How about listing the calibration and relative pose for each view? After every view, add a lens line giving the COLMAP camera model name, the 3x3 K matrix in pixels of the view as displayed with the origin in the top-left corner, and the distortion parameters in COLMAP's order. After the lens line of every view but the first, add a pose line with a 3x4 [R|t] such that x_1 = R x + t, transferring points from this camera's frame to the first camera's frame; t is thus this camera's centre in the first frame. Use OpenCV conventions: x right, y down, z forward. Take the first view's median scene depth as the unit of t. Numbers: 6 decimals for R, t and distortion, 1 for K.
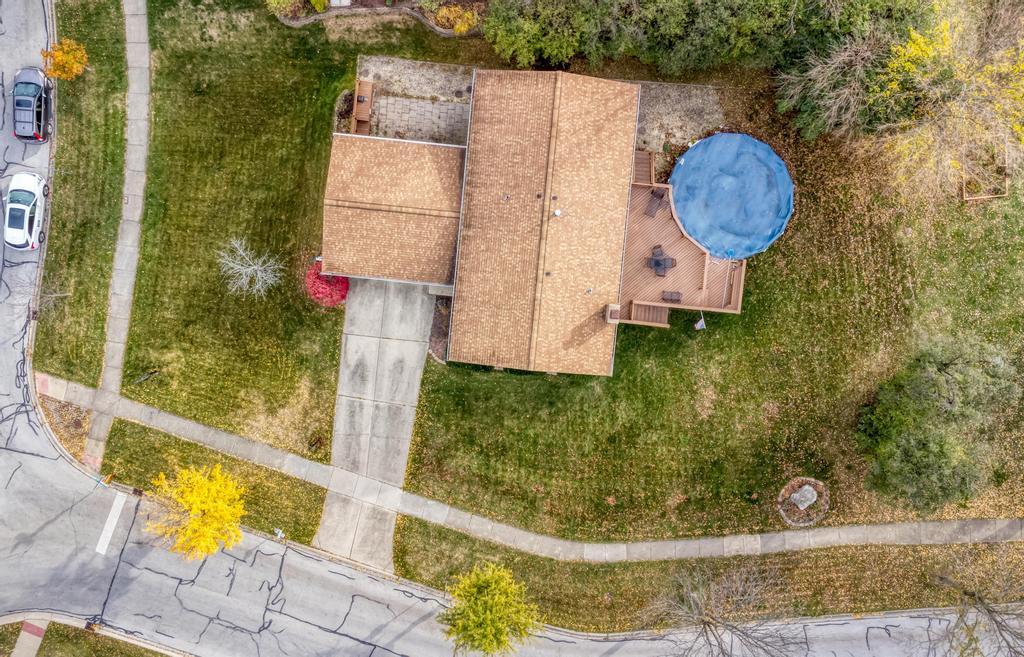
lens RADIAL K [[905.8, 0, 512.0], [0, 905.8, 328.5], [0, 0, 1]] dist [0.056390, 0.002862]
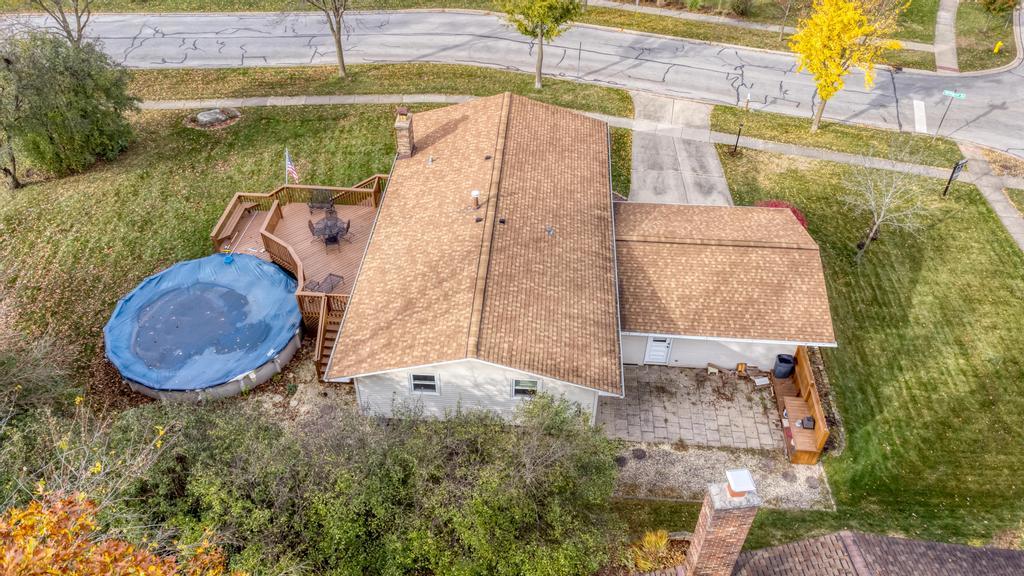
lens RADIAL K [[760.4, 0, 499.2], [0, 760.4, 289.2], [0, 0, 1]] dist [0.040844, 0.006624]
pose [[-0.999557, -0.002212, -0.029682, 0.044295], [-0.020073, -0.686225, 0.727112, -0.532048], [-0.021977, 0.727386, 0.685877, 0.592525]]
